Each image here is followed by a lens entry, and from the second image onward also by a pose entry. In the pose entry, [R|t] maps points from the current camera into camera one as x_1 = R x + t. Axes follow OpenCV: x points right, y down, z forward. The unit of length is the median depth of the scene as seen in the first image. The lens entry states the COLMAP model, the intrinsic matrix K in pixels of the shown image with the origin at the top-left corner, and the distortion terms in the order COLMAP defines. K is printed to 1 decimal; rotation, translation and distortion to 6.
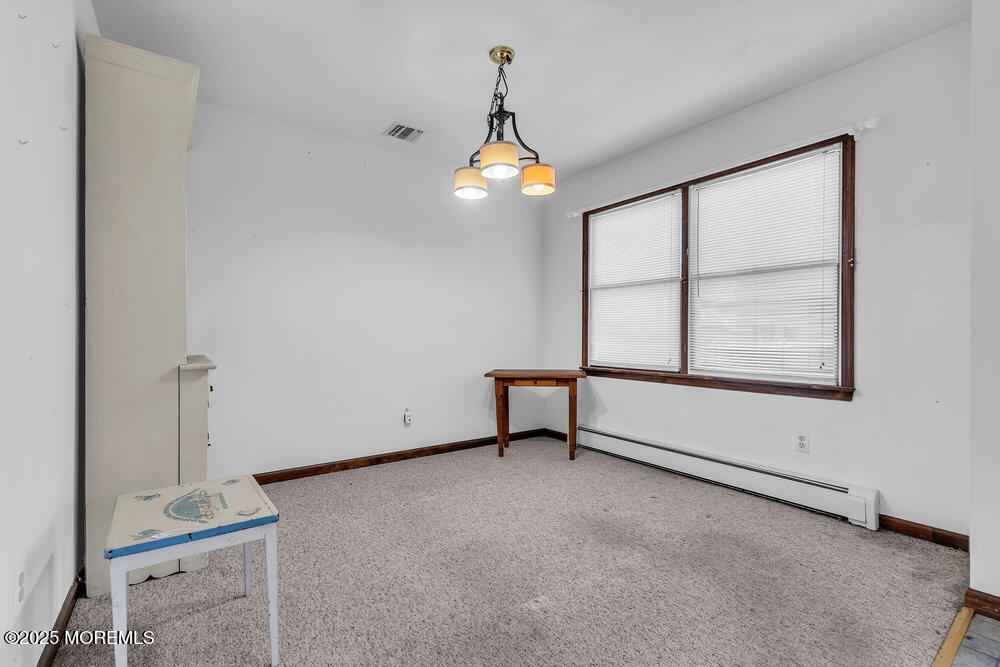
lens RADIAL K [[453.1, 0, 500.0], [0, 453.1, 333.5], [0, 0, 1]] dist [-0.003120, -0.000600]
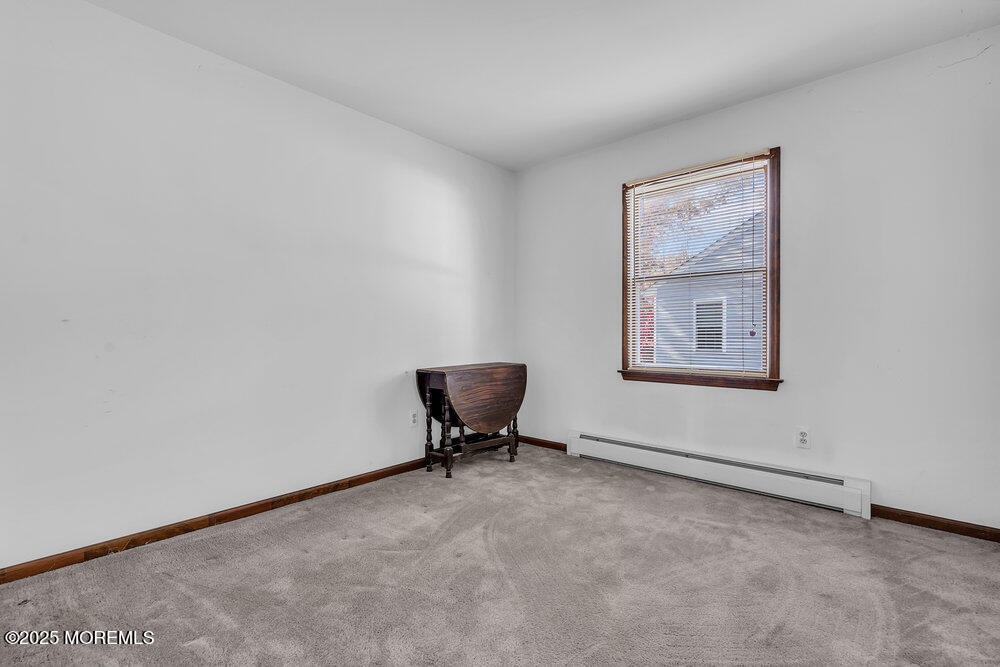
lens RADIAL K [[399.0, 0, 500.0], [0, 399.0, 333.5], [0, 0, 1]] dist [0.000989, 0.000114]
pose [[0.954878, 0.000700, 0.296997, -0.242661], [-0.002606, 0.999978, 0.006020, 0.003526], [-0.296986, -0.006523, 0.954859, 0.352546]]
